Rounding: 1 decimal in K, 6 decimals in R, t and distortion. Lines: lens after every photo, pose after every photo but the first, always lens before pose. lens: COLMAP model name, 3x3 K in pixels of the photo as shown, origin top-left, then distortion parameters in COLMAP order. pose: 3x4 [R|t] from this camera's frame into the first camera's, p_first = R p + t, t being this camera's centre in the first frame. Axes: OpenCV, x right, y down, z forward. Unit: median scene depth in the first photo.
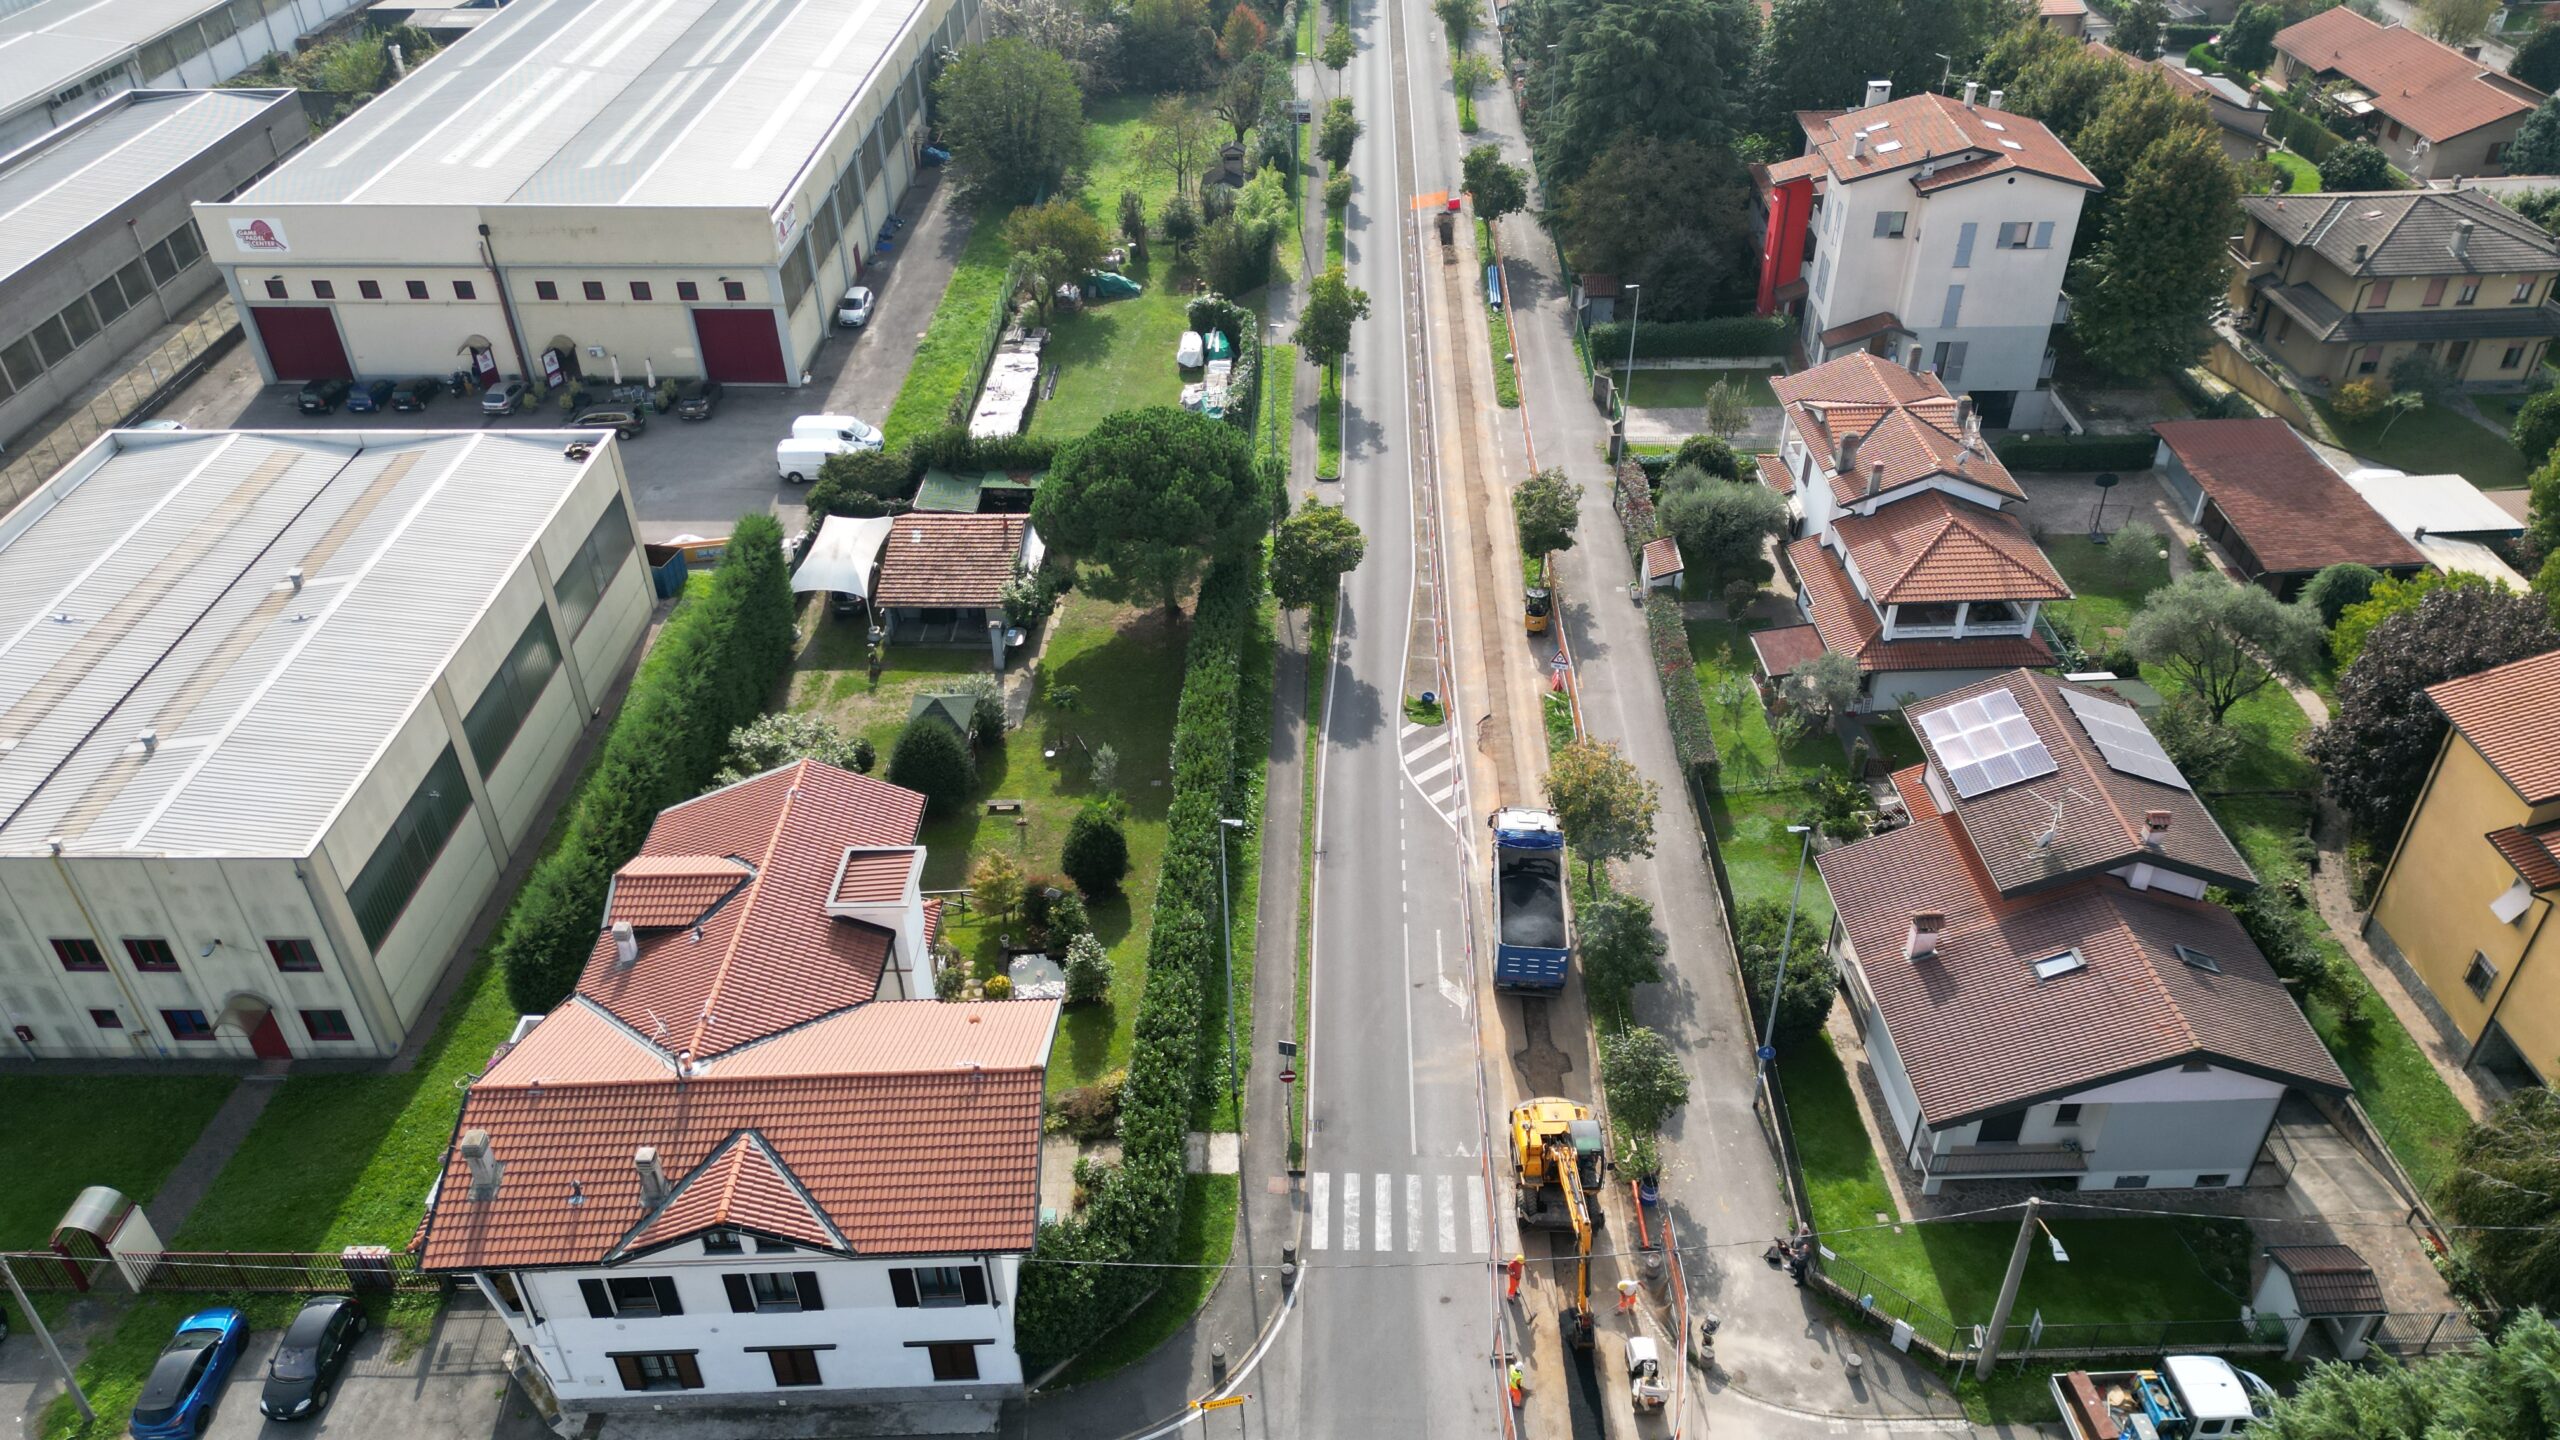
lens RADIAL K [[1784.6, 0, 1272.4], [0, 1784.6, 720.6], [0, 0, 1]] dist [0.081248, -0.084711]
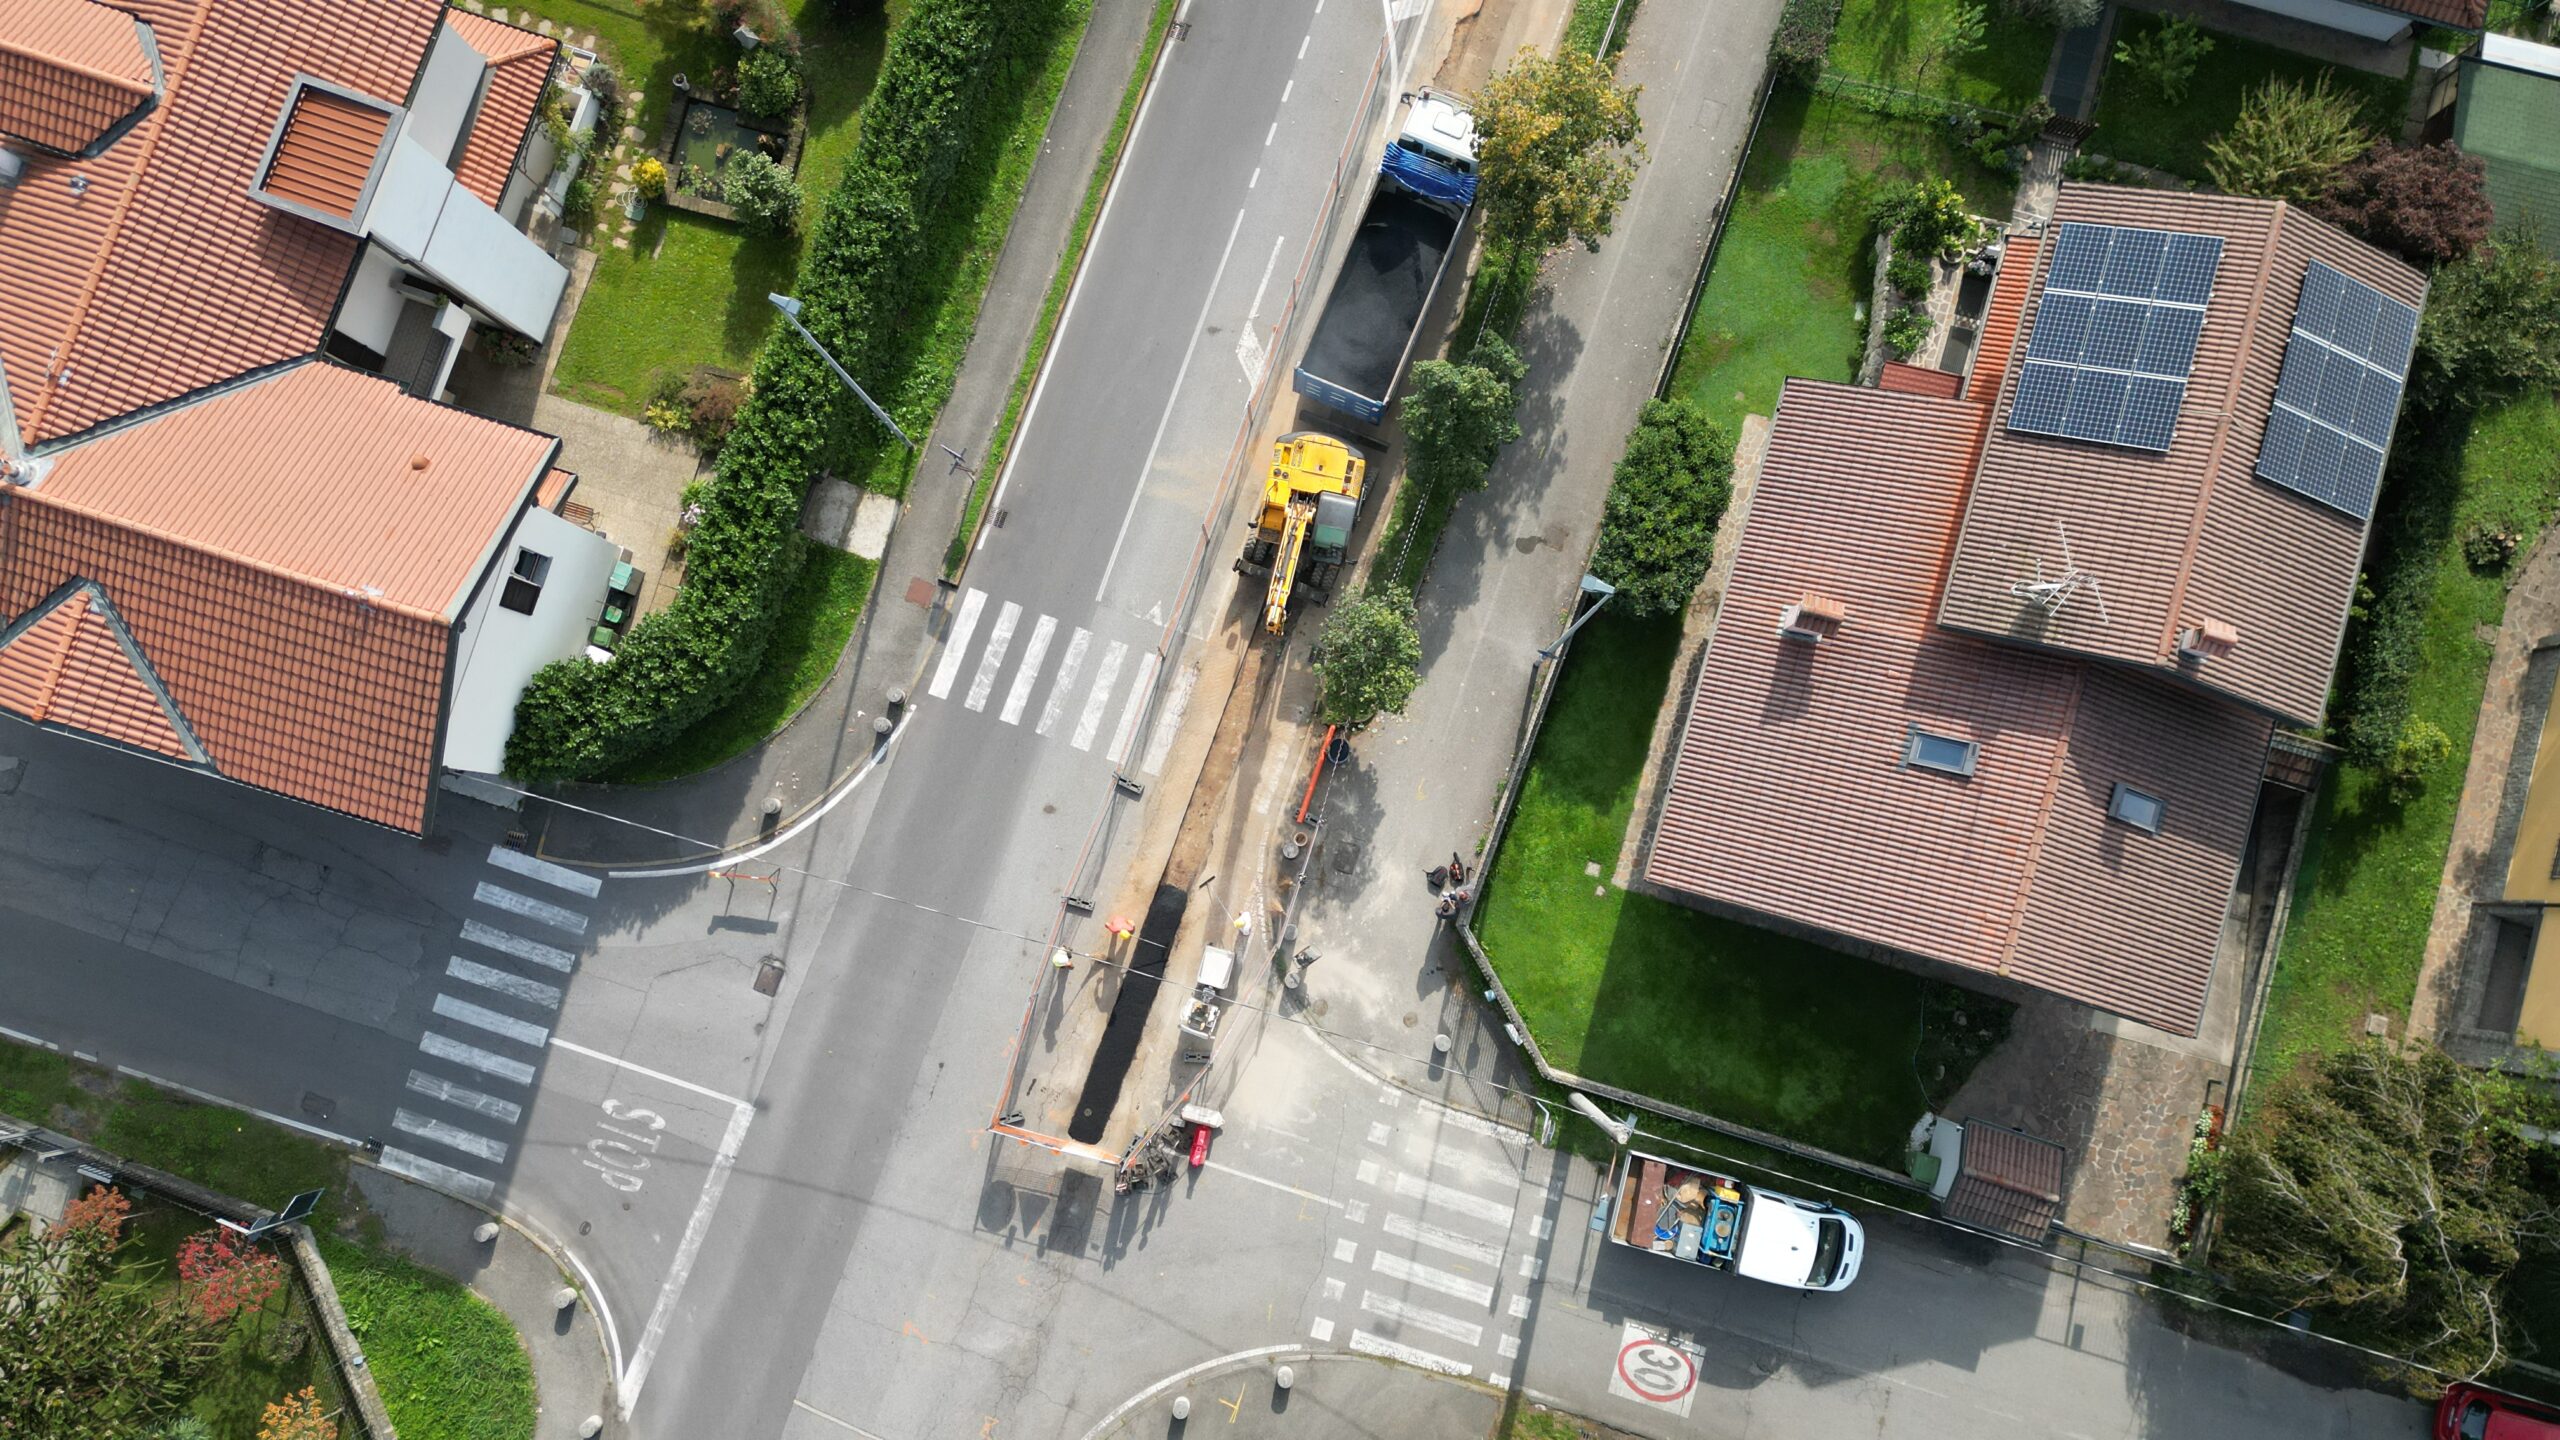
lens RADIAL K [[1789.2, 0, 1262.9], [0, 1789.2, 712.1], [0, 0, 1]] dist [0.118006, -0.140050]
pose [[0.951549, 0.305787, -0.032384, 0.186370], [-0.177242, 0.631486, 0.754858, -0.337347], [0.251276, -0.712545, 0.655088, 0.446275]]
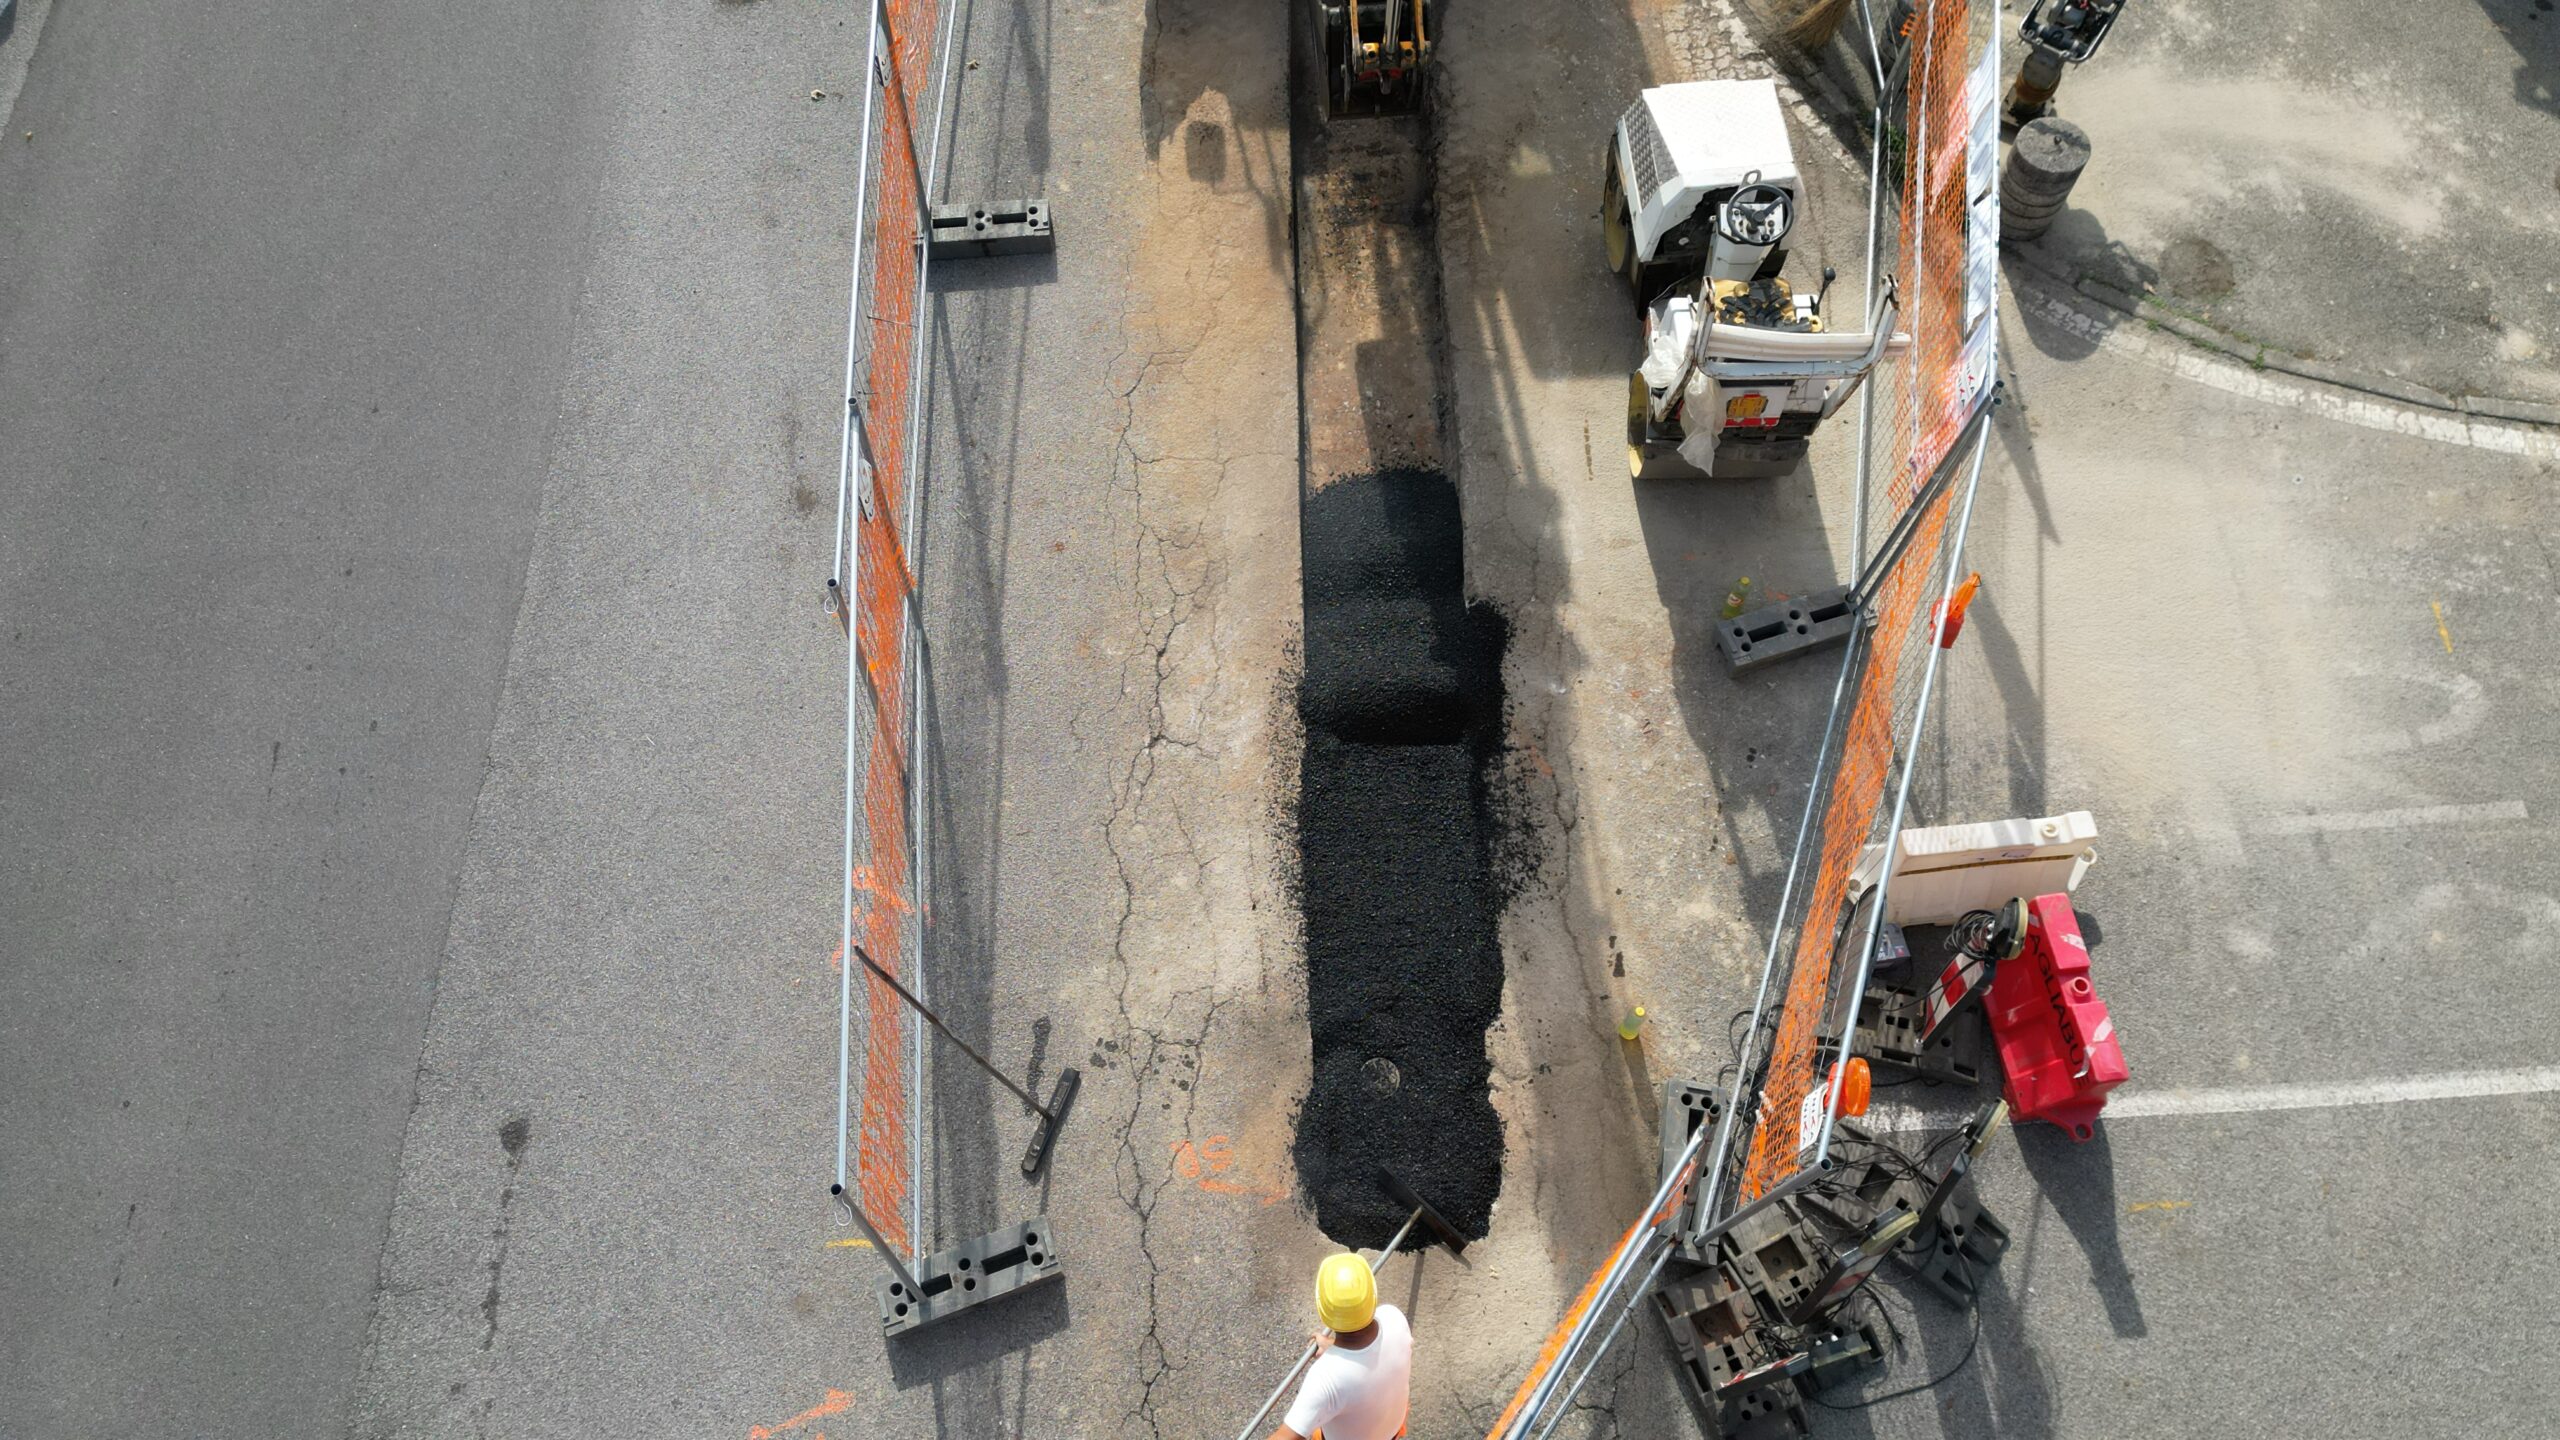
lens RADIAL K [[1784.6, 0, 1272.4], [0, 1784.6, 720.6], [0, 0, 1]] dist [0.081248, -0.084711]
pose [[0.998937, -0.043766, 0.014482, 0.134323], [0.030650, 0.865190, 0.500507, 0.263159], [-0.034435, -0.499531, 0.865611, 0.700778]]
